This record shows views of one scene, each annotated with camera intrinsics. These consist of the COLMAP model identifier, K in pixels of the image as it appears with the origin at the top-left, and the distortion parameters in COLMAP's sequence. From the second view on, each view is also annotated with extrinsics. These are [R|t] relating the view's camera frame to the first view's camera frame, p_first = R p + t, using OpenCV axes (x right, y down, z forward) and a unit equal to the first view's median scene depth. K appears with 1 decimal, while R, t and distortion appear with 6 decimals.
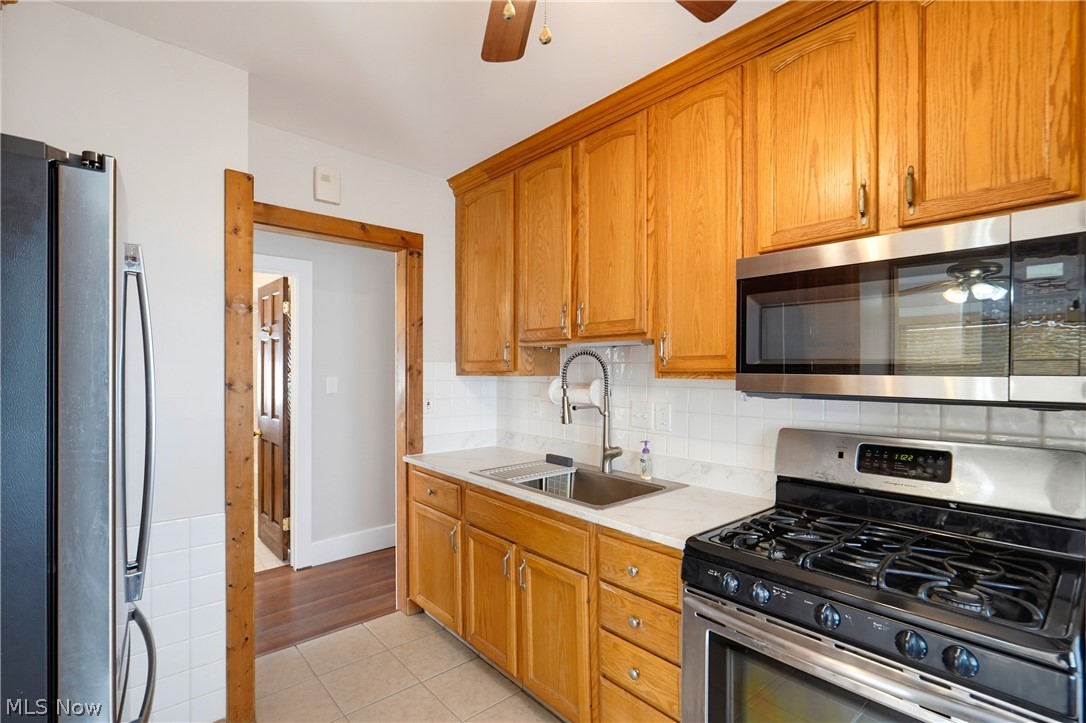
lens RADIAL K [[503.5, 0, 544.5], [0, 503.5, 368.1], [0, 0, 1]] dist [-0.003572, 0.001549]
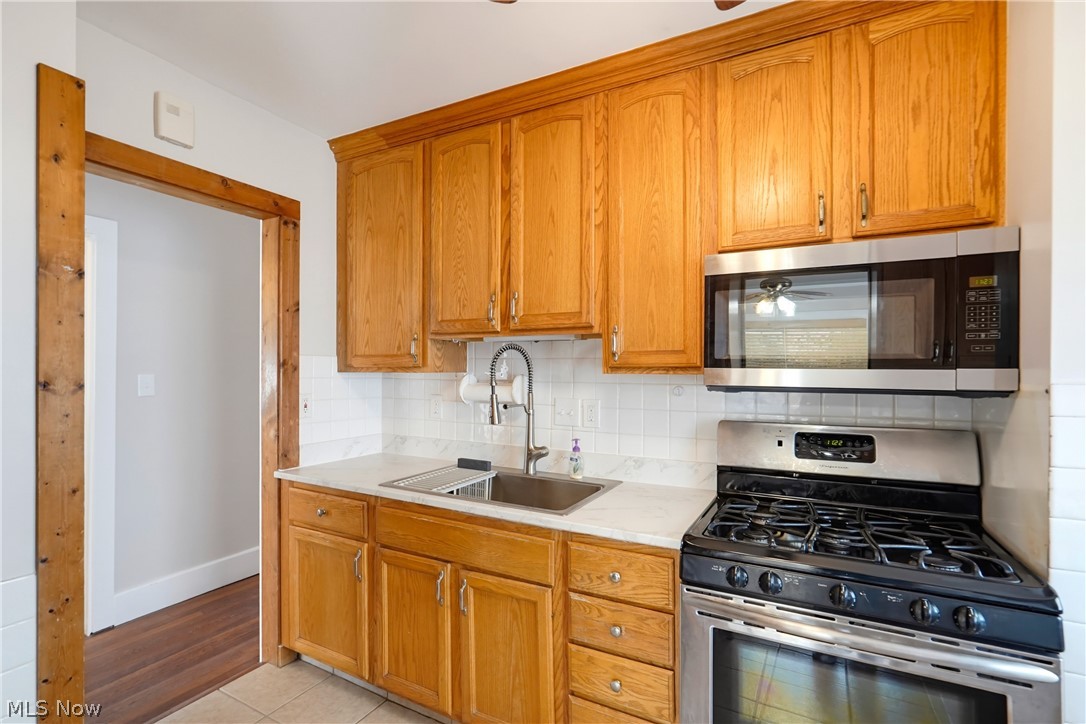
lens RADIAL K [[503.5, 0, 544.5], [0, 503.5, 368.6], [0, 0, 1]] dist [-0.003572, 0.001549]
pose [[0.938024, 0.003275, 0.346555, -0.230186], [-0.003678, 0.999993, 0.000505, 0.010267], [-0.346551, -0.001748, 0.938030, 0.132901]]
